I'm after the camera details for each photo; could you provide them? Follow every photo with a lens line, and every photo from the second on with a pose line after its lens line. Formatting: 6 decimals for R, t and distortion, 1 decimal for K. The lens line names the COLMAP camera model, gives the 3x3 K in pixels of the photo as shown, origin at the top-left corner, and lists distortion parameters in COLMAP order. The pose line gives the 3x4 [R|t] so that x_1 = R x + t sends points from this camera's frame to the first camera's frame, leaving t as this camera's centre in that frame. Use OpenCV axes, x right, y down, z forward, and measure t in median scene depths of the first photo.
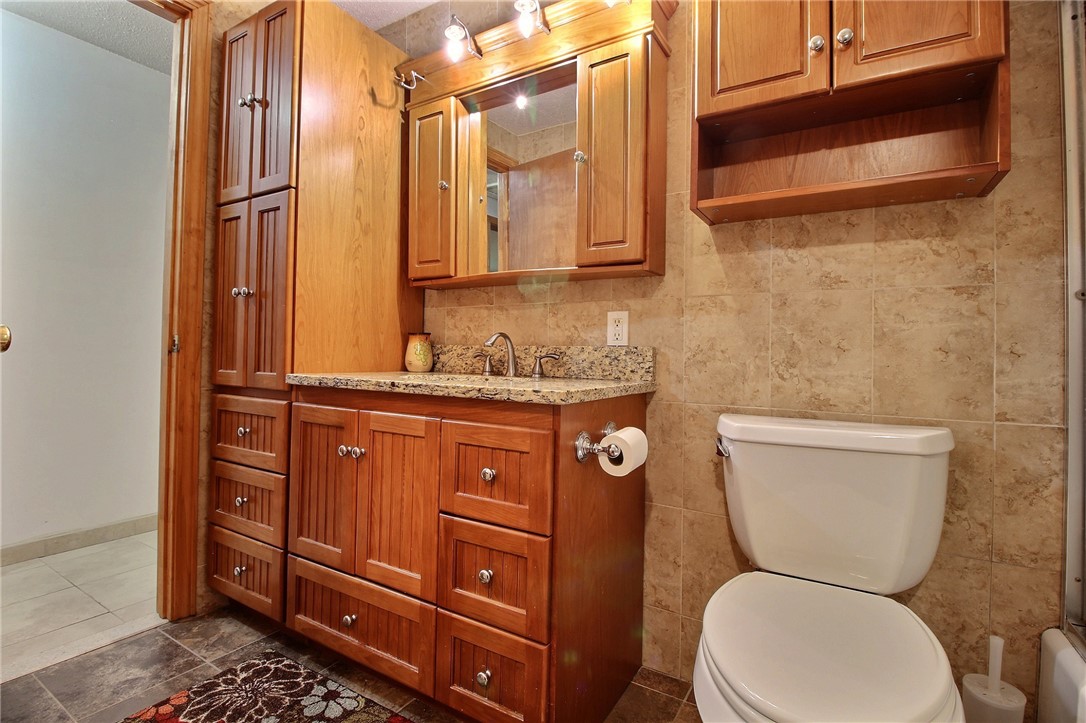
lens RADIAL K [[503.2, 0, 546.5], [0, 503.2, 348.4], [0, 0, 1]] dist [-0.001899, -0.012139]
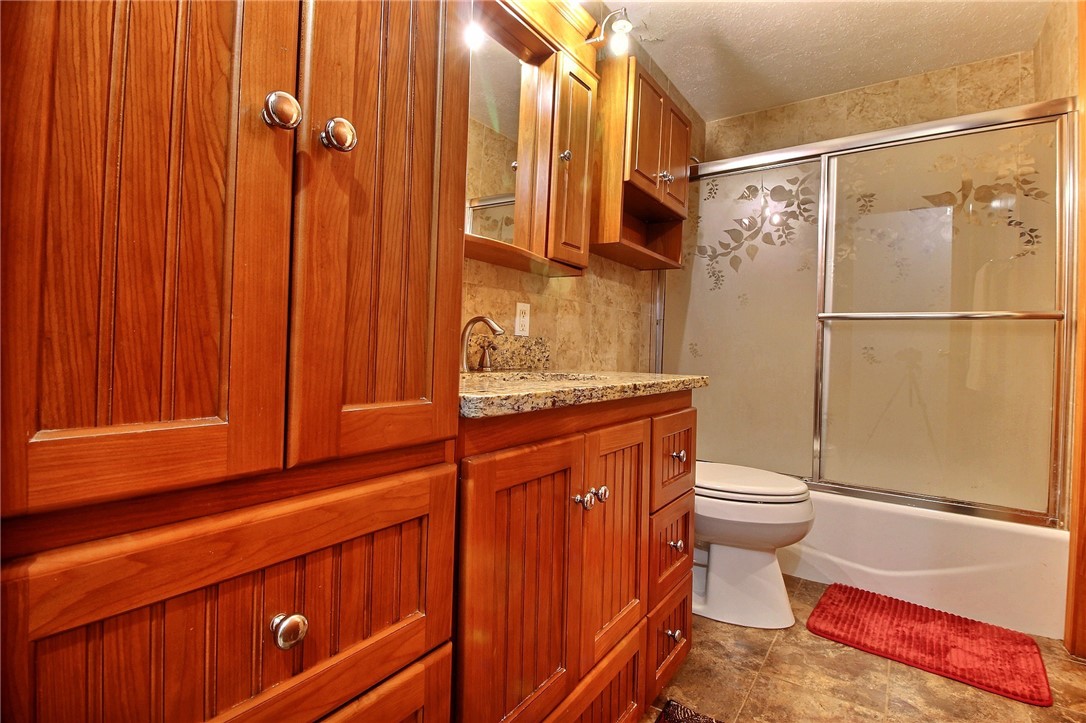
lens RADIAL K [[503.2, 0, 546.5], [0, 503.2, 348.4], [0, 0, 1]] dist [-0.001899, -0.012139]
pose [[0.075275, -0.013442, 0.997072, -0.958394], [-0.038442, 0.999127, 0.016372, 0.001432], [-0.996422, -0.039562, 0.074693, 0.929960]]
